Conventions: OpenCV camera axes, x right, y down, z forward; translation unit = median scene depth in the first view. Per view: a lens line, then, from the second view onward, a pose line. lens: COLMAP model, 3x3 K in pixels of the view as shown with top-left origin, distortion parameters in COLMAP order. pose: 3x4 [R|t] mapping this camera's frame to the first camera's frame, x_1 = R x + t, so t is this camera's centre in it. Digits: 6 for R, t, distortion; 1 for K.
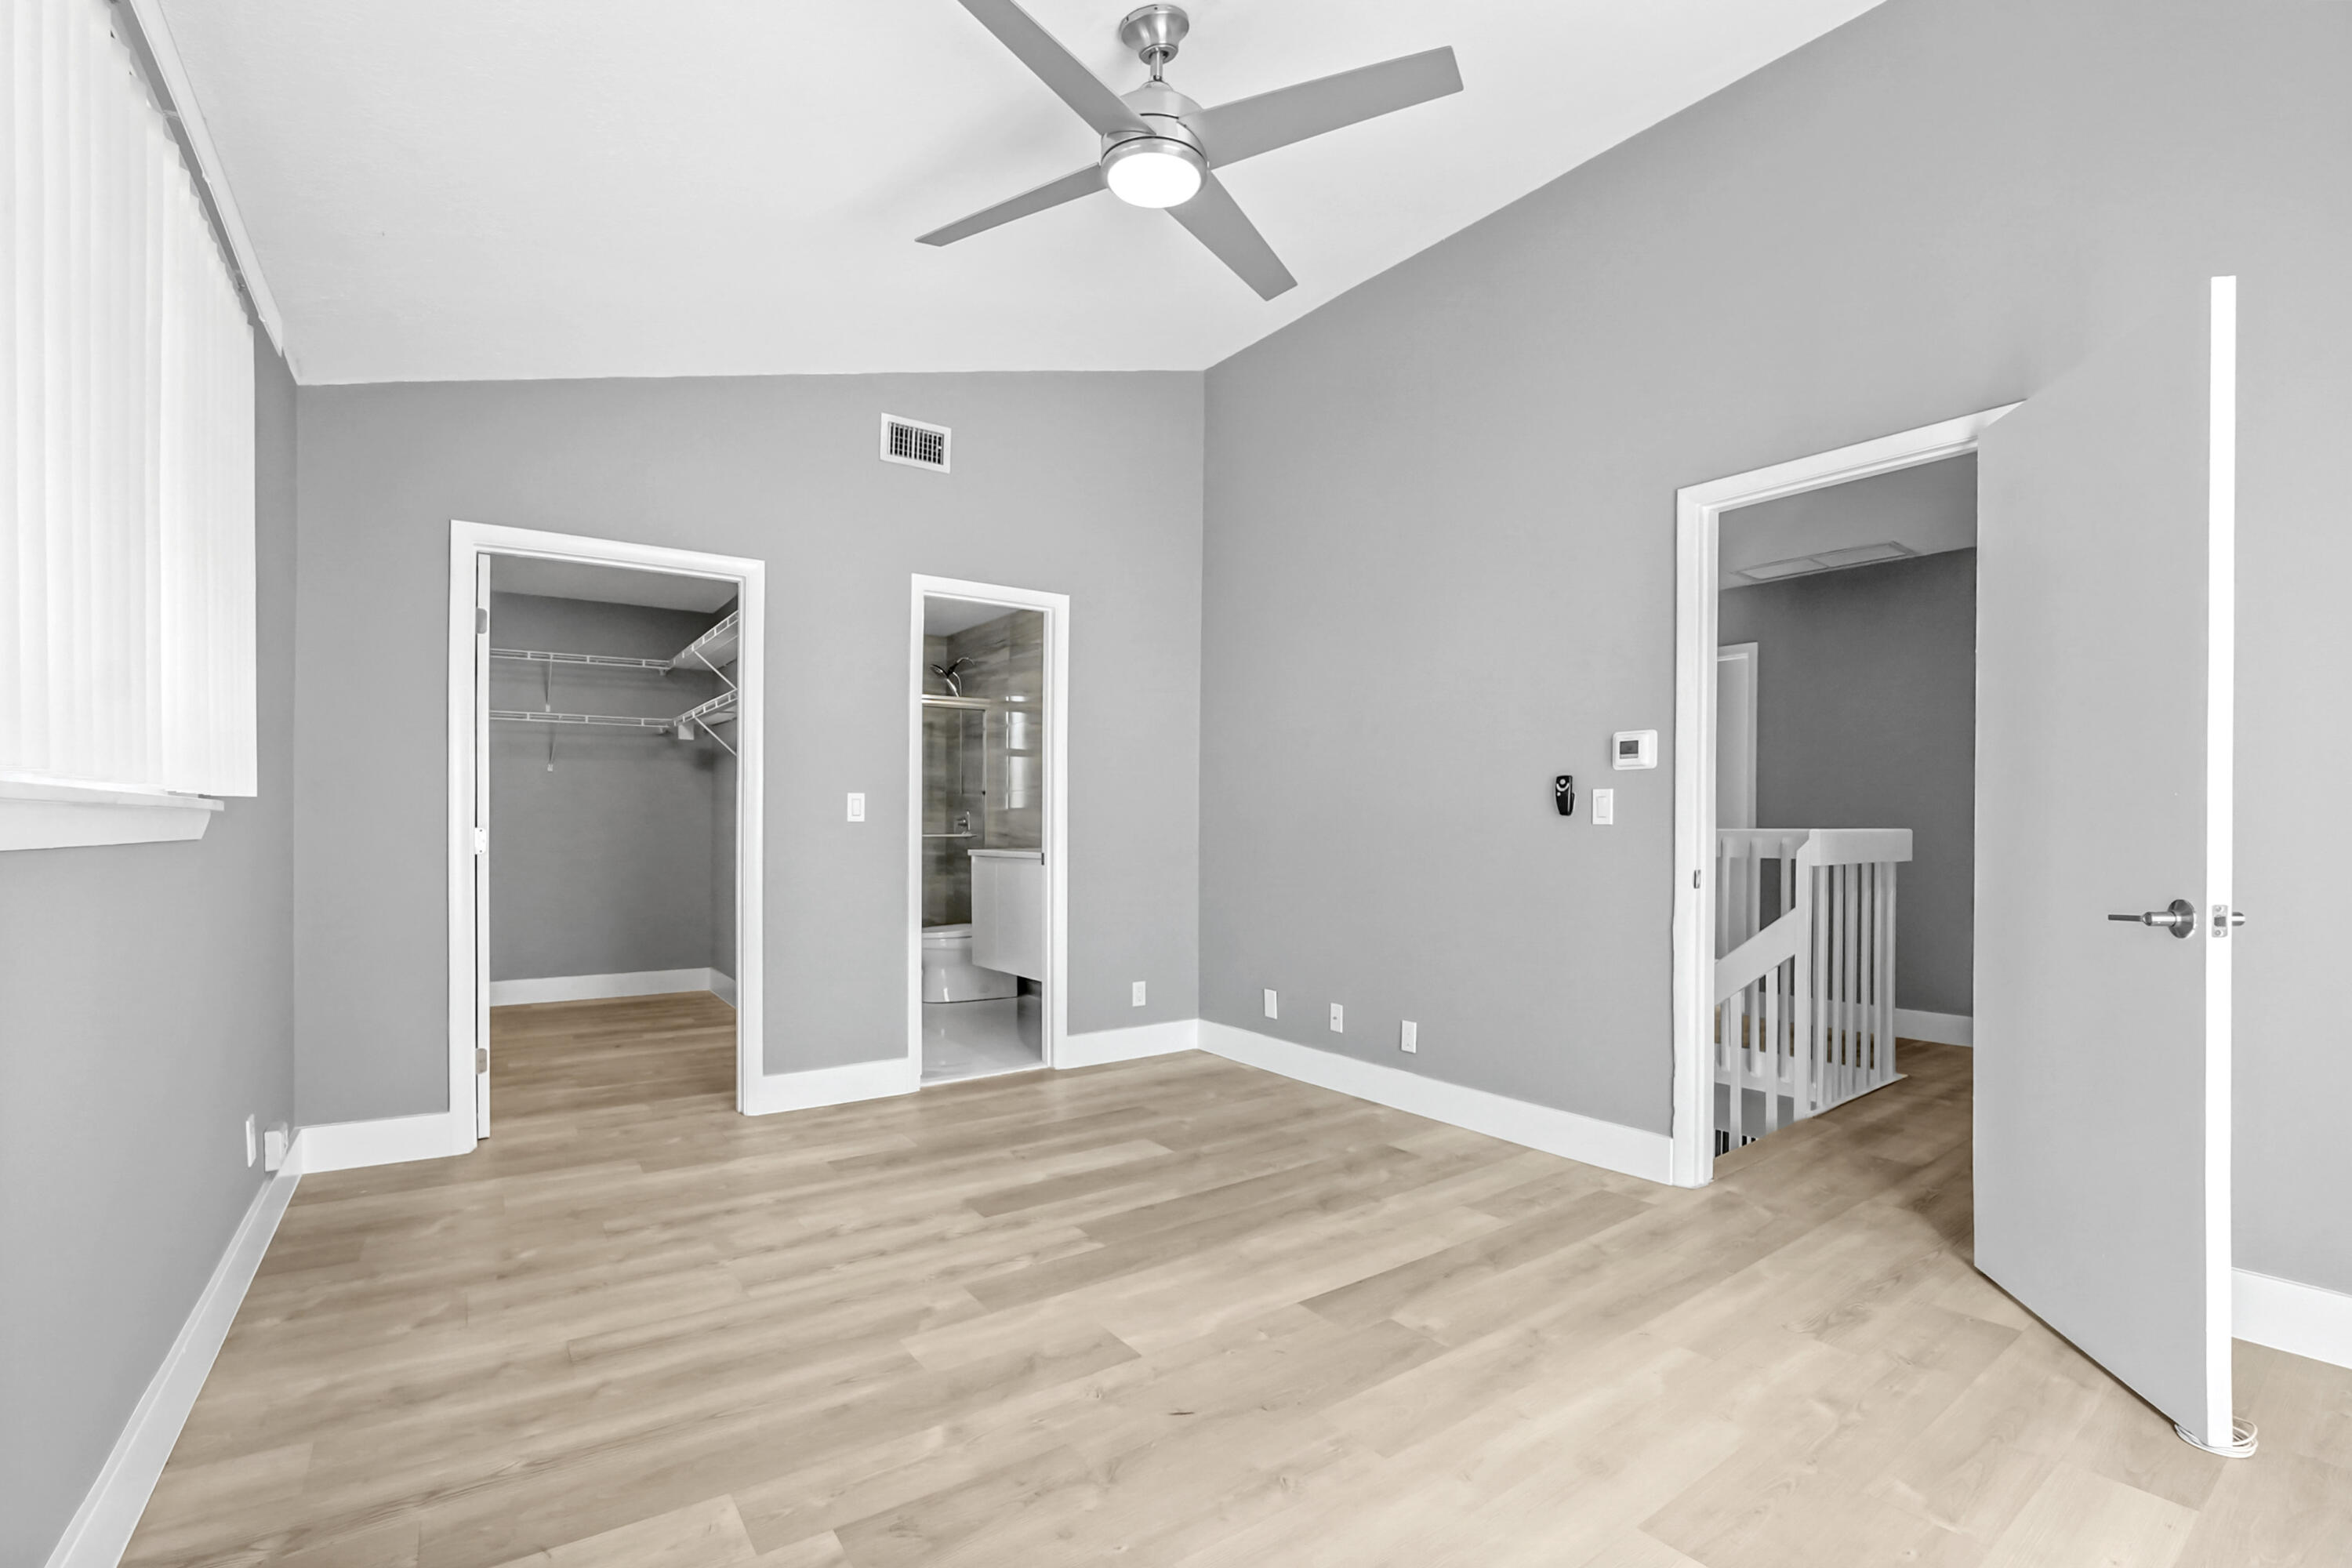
lens RADIAL K [[1032.0, 0, 1185.2], [0, 1032.0, 797.8], [0, 0, 1]] dist [-0.057696, 0.008948]
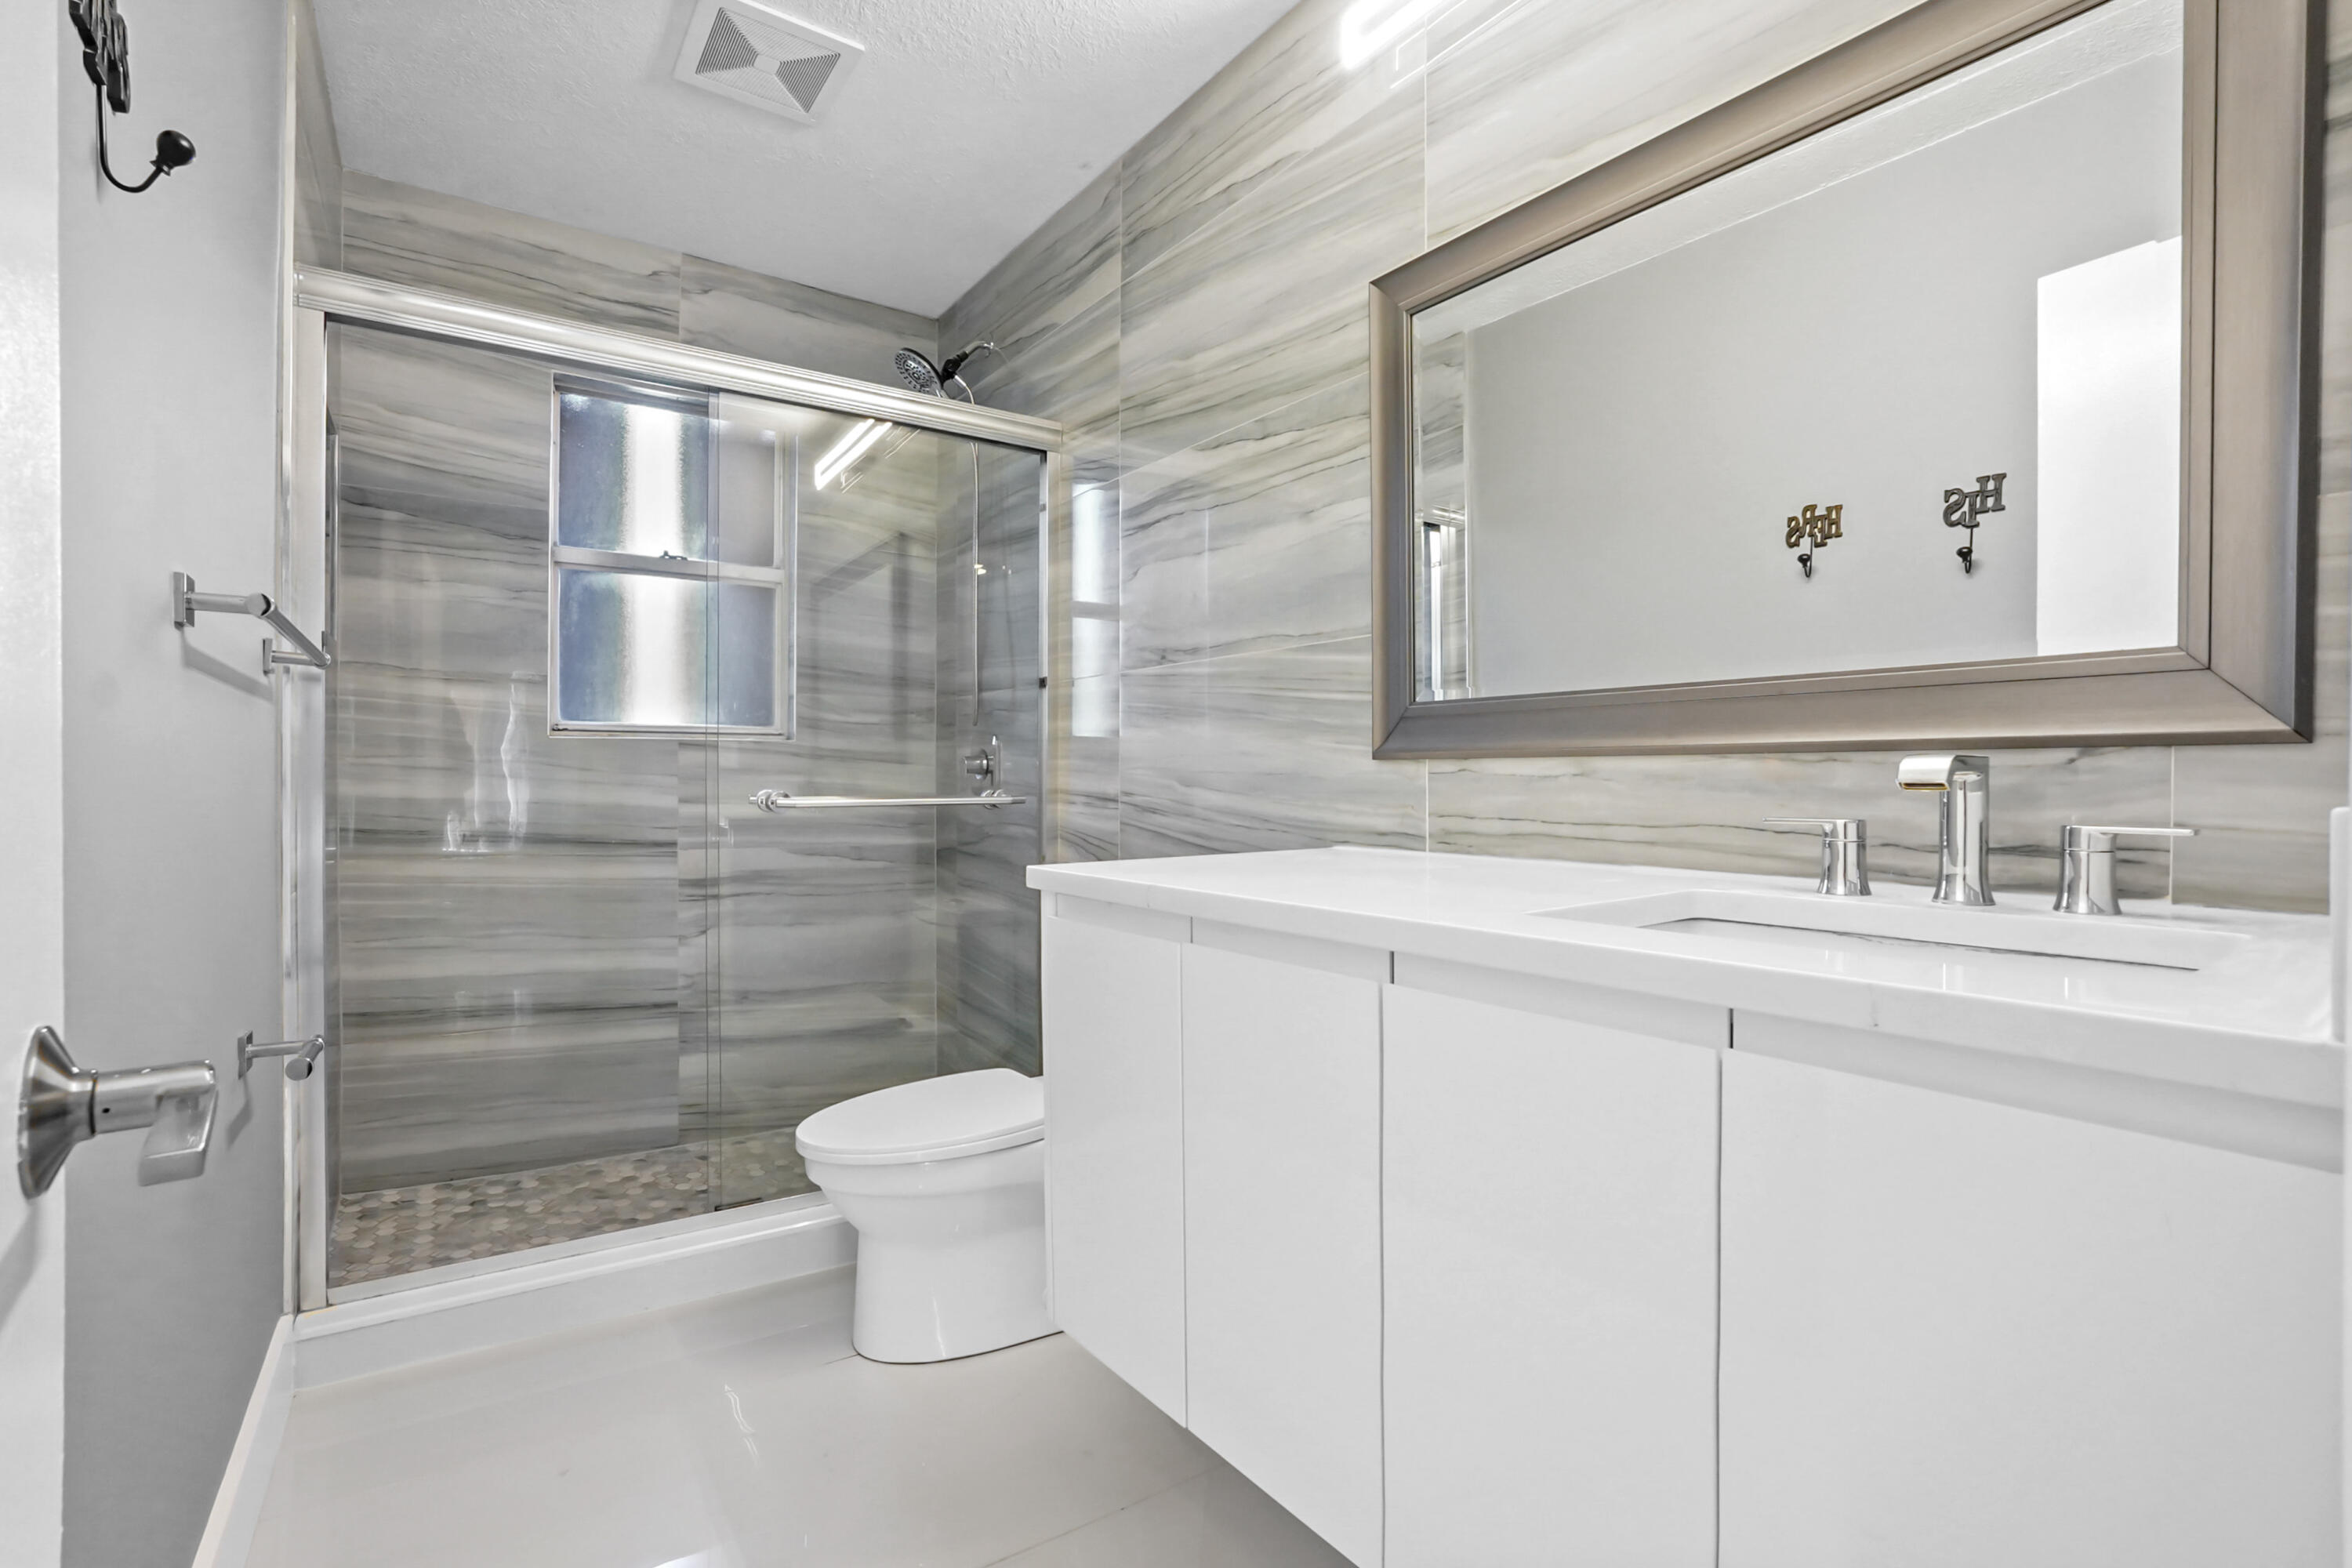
lens RADIAL K [[1032.0, 0, 1185.2], [0, 1032.0, 797.8], [0, 0, 1]] dist [-0.057696, 0.008948]
pose [[0.999982, 0.005424, 0.002463, -0.135017], [-0.005516, 0.999231, 0.038812, 0.019687], [-0.002250, -0.038824, 0.999244, 0.589734]]
